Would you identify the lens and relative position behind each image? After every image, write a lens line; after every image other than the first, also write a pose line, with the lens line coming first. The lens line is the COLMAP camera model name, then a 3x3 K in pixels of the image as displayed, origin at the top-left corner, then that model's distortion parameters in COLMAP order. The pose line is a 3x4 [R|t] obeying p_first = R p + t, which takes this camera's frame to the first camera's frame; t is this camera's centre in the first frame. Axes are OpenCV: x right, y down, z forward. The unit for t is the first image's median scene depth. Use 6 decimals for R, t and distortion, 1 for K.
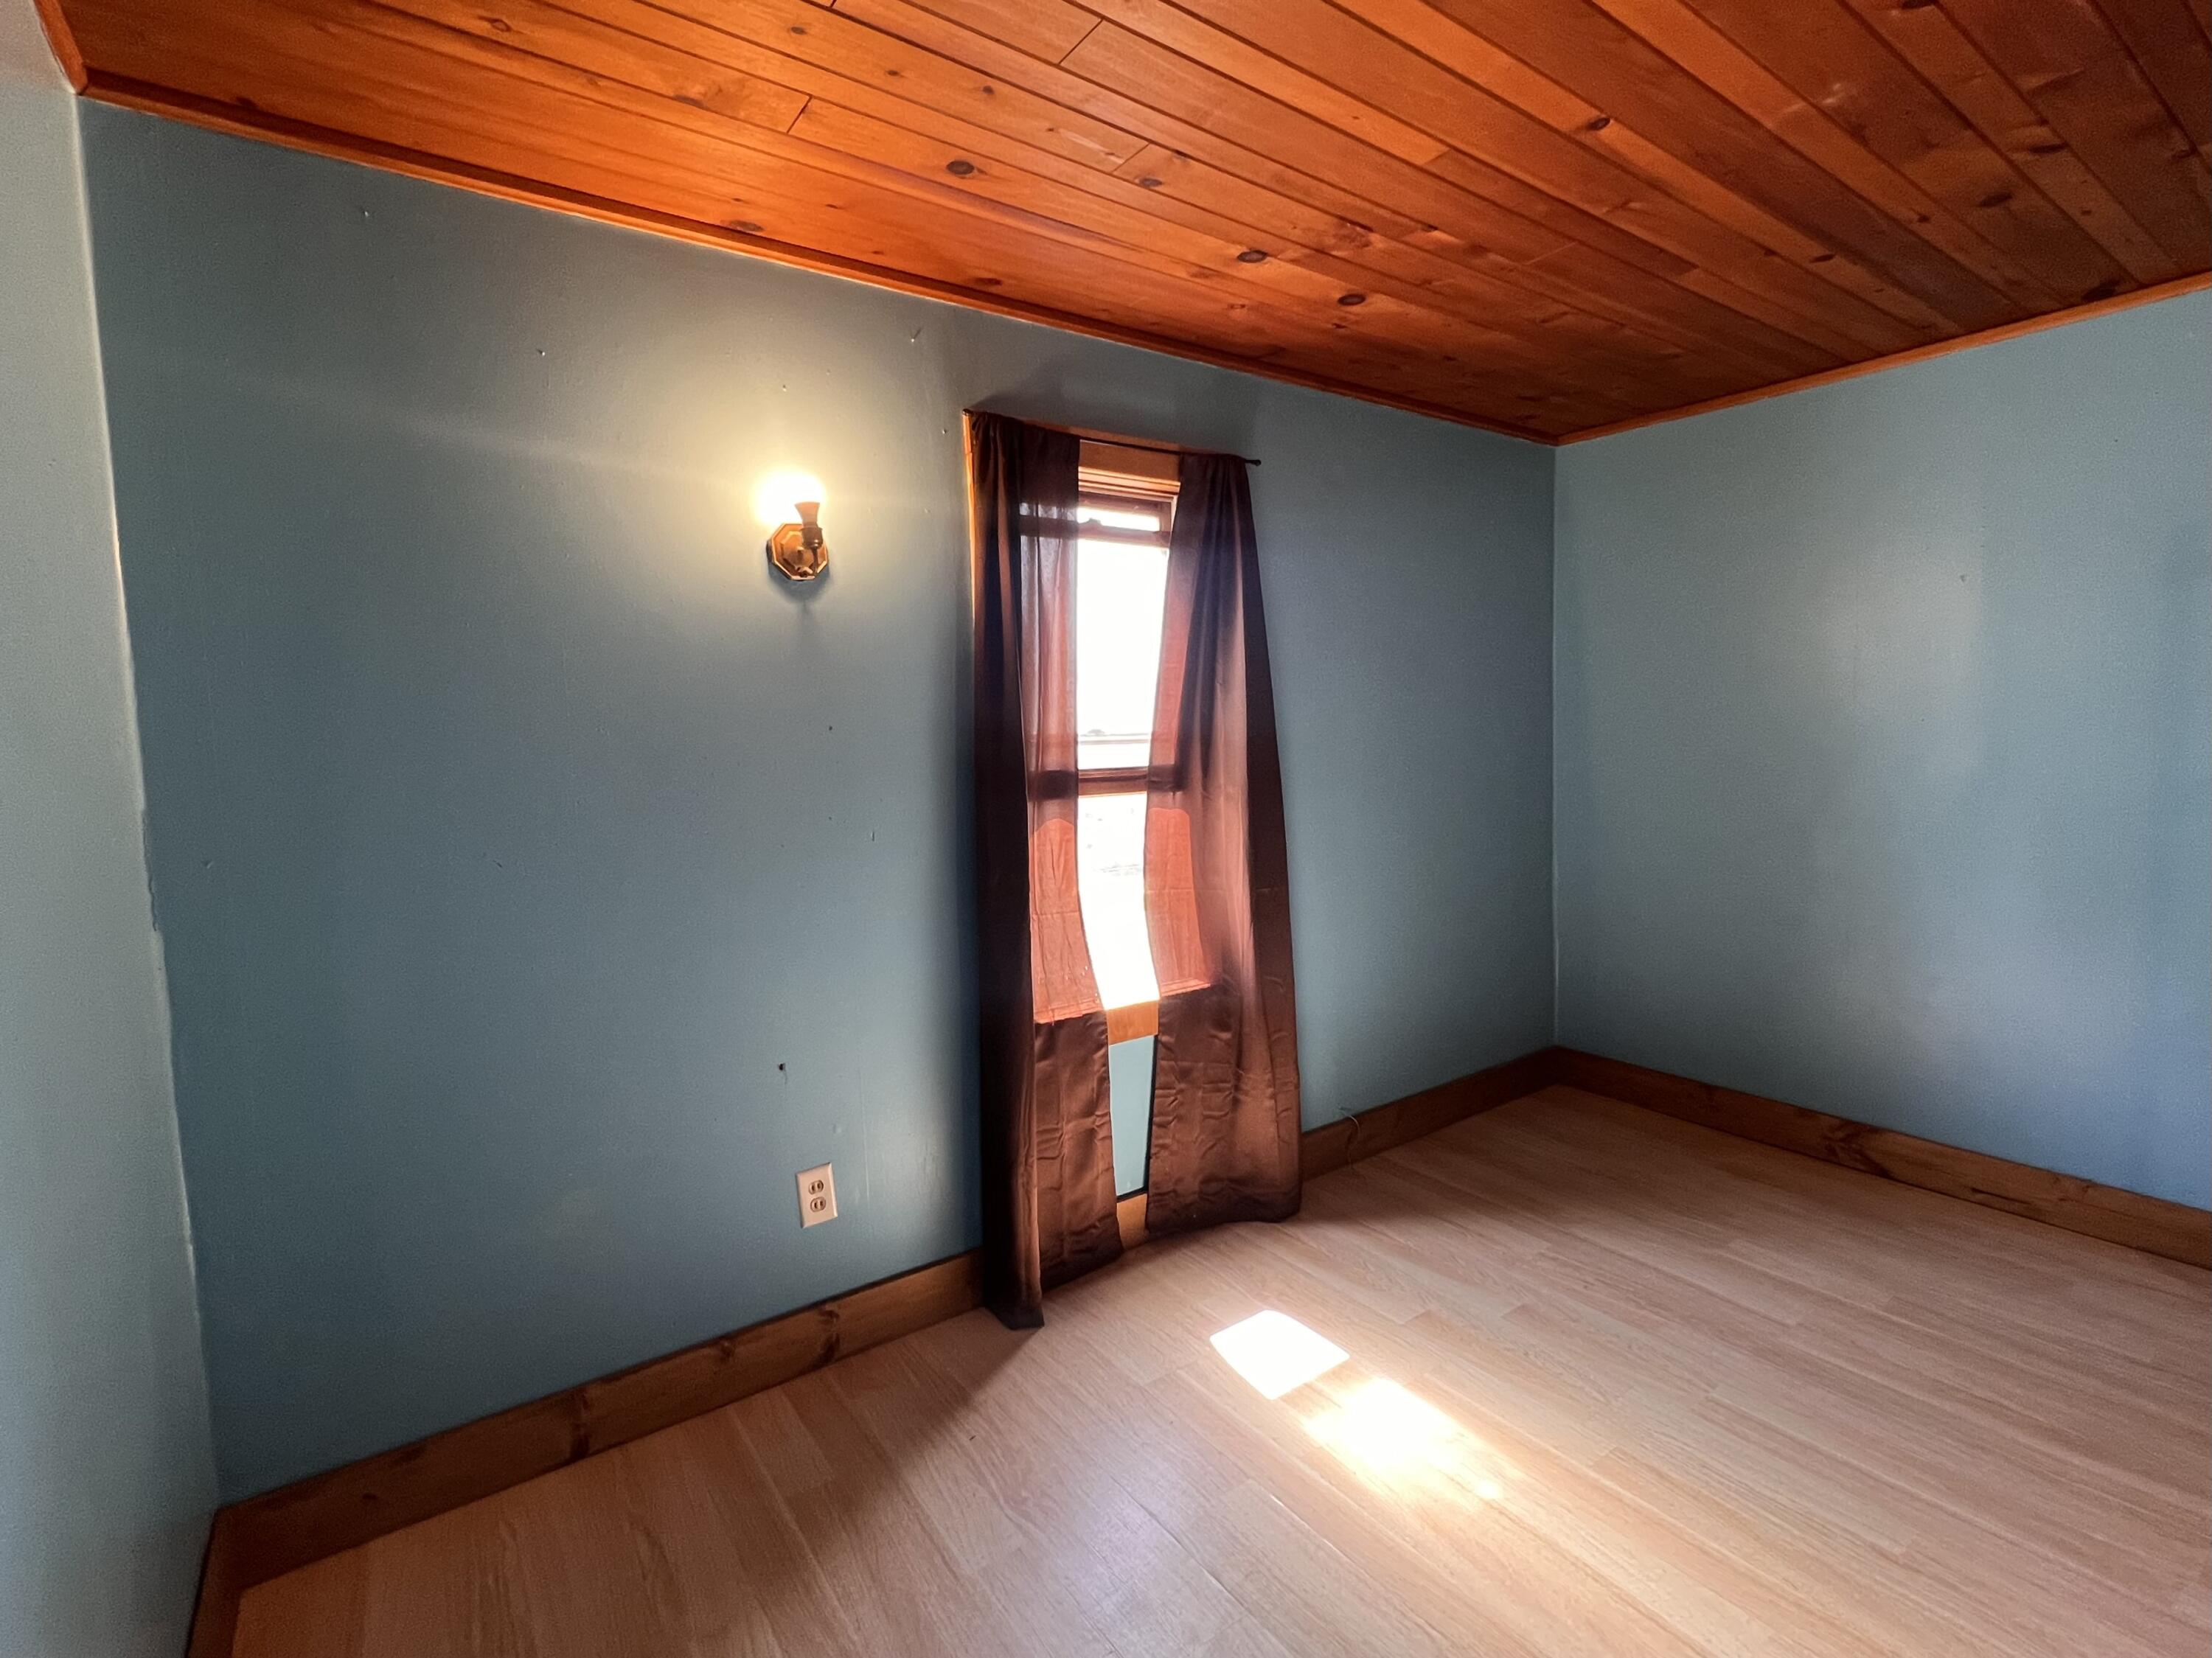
lens RADIAL K [[1053.3, 0, 1110.9], [0, 1053.3, 824.2], [0, 0, 1]] dist [-0.003054, -0.000350]
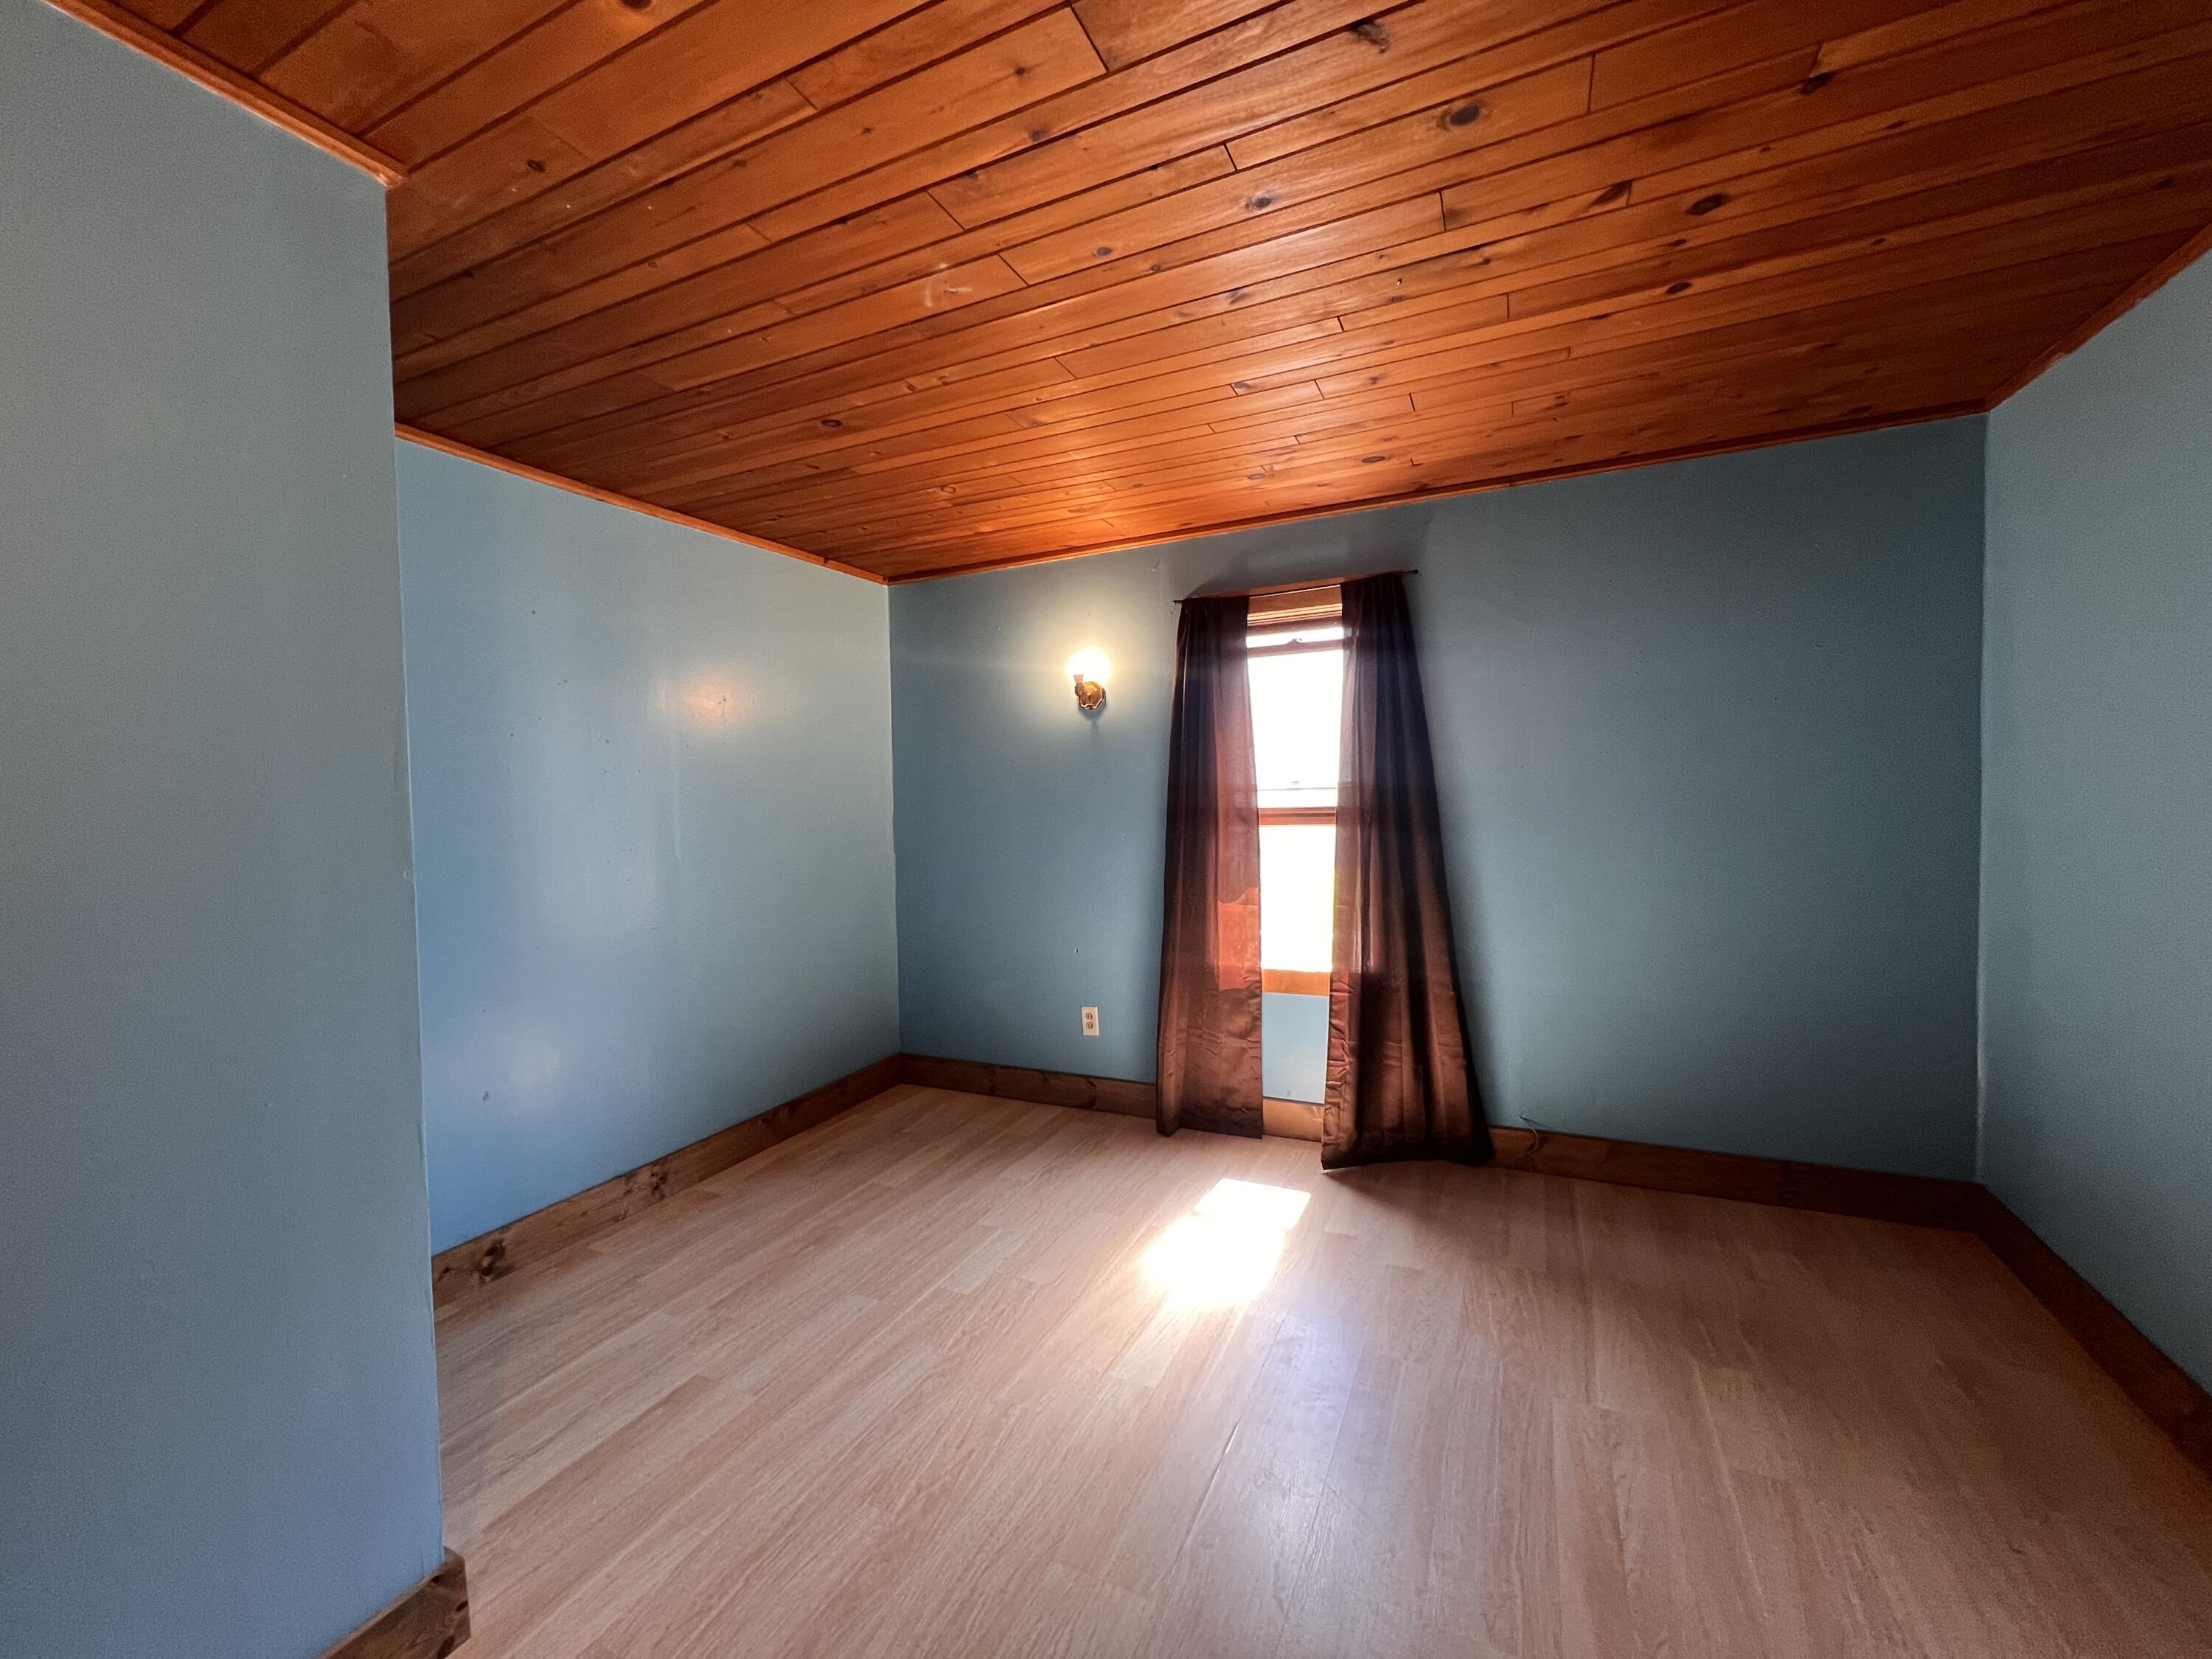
lens RADIAL K [[922.3, 0, 1091.9], [0, 922.3, 819.5], [0, 0, 1]] dist [0.012054, 0.000337]
pose [[0.473479, 0.043552, -0.879728, 1.121836], [-0.056502, 0.998222, 0.019009, -0.050091], [0.878991, 0.040706, 0.475097, 0.157439]]
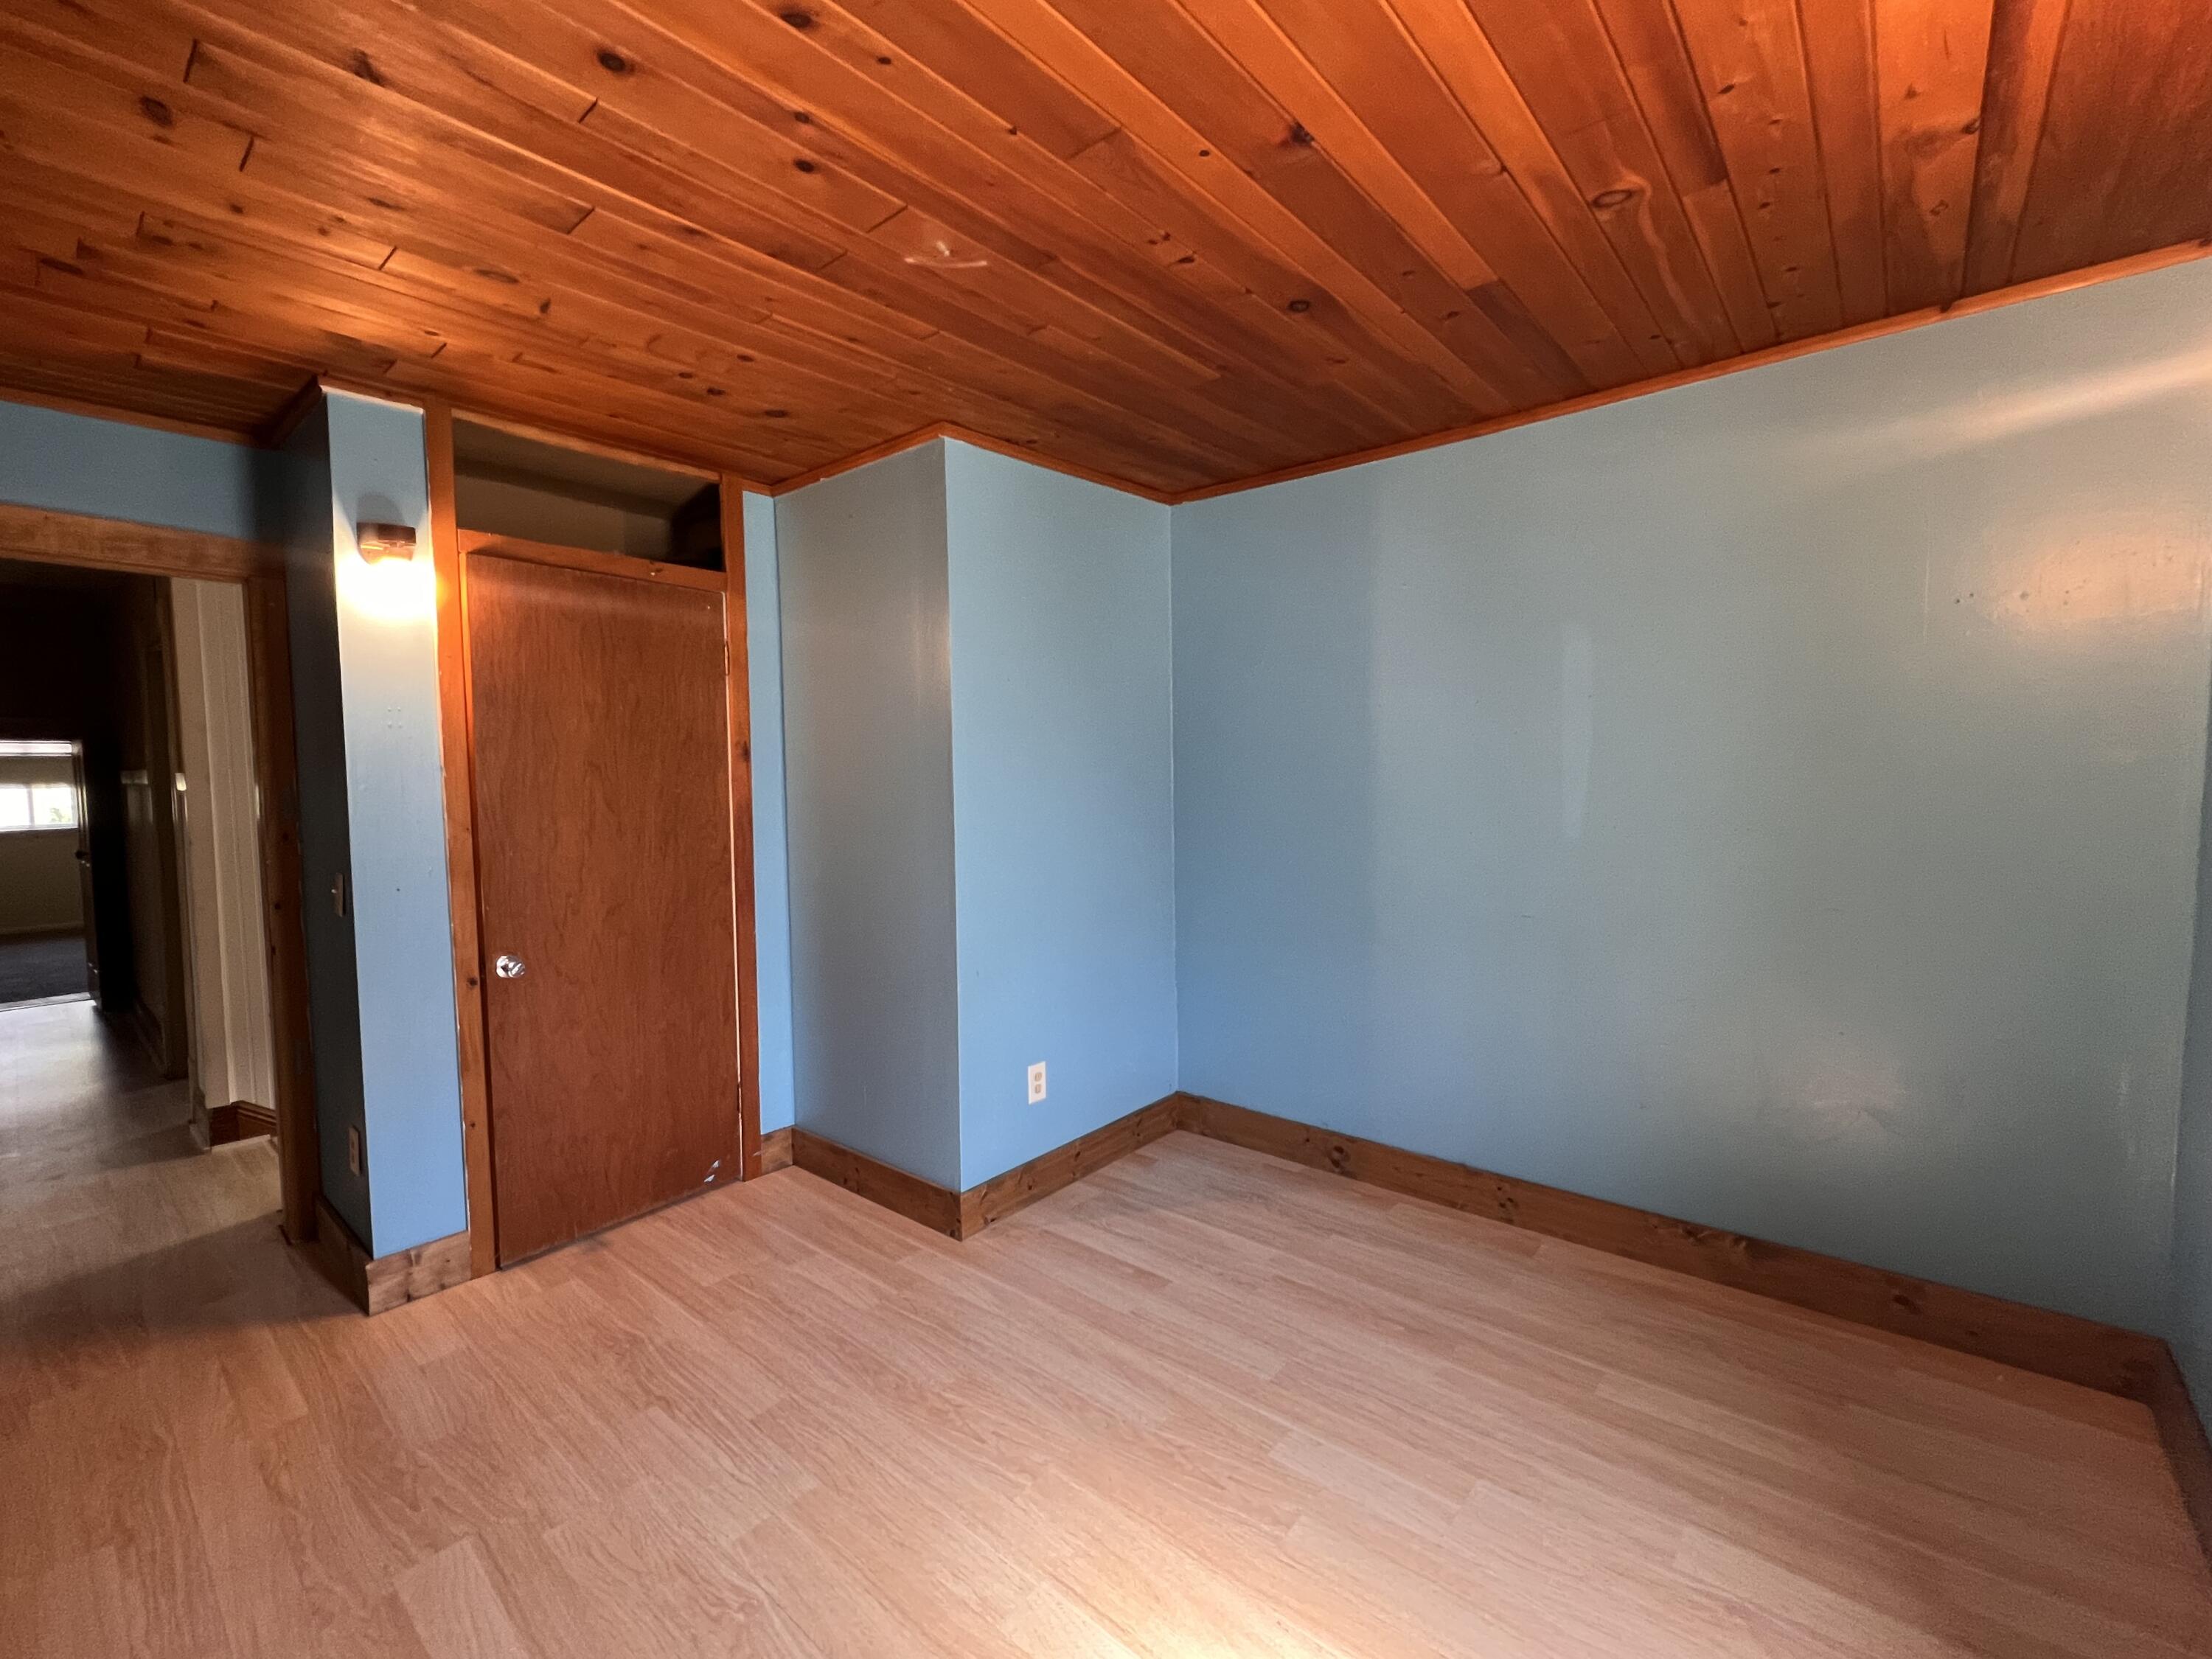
lens RADIAL K [[922.3, 0, 1089.0], [0, 922.3, 842.2], [0, 0, 1]] dist [0.012054, 0.000337]
pose [[-0.973287, 0.068034, -0.219279, 0.450070], [0.035099, 0.987951, 0.150737, -0.120140], [0.226892, 0.139014, -0.963948, 1.189058]]
